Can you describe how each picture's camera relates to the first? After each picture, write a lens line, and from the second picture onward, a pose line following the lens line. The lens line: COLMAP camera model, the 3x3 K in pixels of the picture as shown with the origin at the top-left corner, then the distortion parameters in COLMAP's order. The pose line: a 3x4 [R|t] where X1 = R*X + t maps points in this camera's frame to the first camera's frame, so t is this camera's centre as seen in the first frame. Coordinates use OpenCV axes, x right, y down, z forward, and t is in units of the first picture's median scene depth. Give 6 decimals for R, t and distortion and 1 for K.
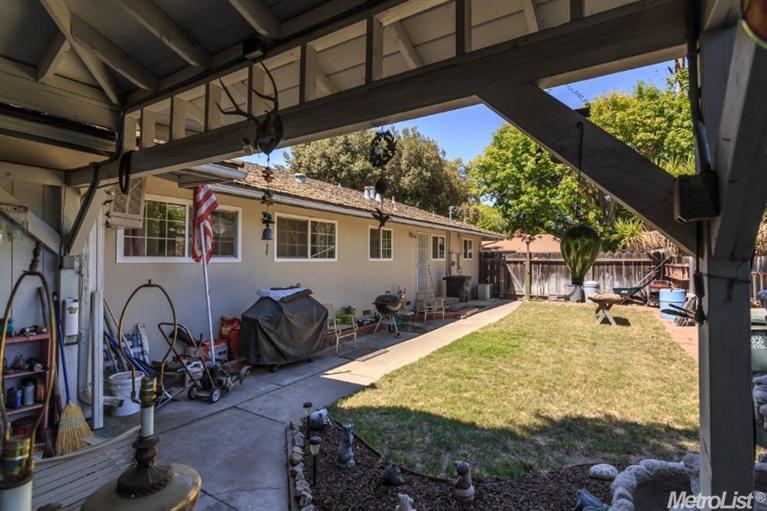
lens RADIAL K [[365.5, 0, 385.4], [0, 365.5, 254.3], [0, 0, 1]] dist [0.002578, -0.002122]
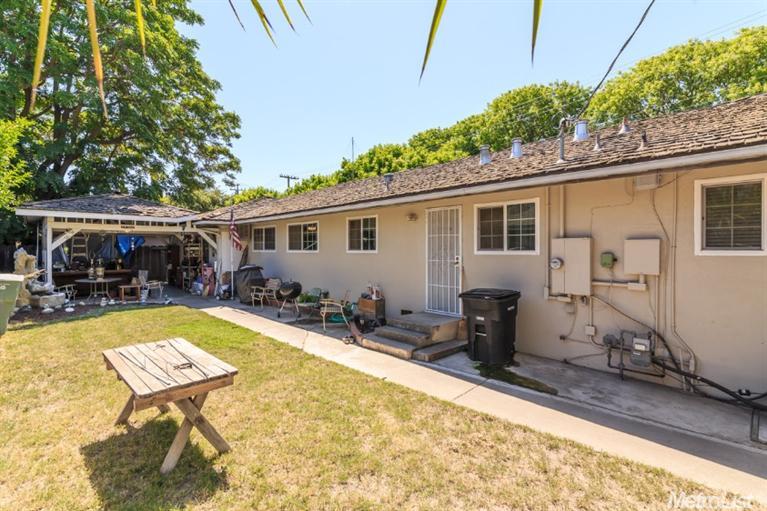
lens RADIAL K [[365.5, 0, 387.2], [0, 365.5, 254.1], [0, 0, 1]] dist [0.002578, -0.002122]
pose [[-0.216492, 0.003573, -0.976278, 0.986328], [0.009612, 0.999953, 0.001528, 0.022965], [0.976237, -0.009053, -0.216516, 1.421841]]
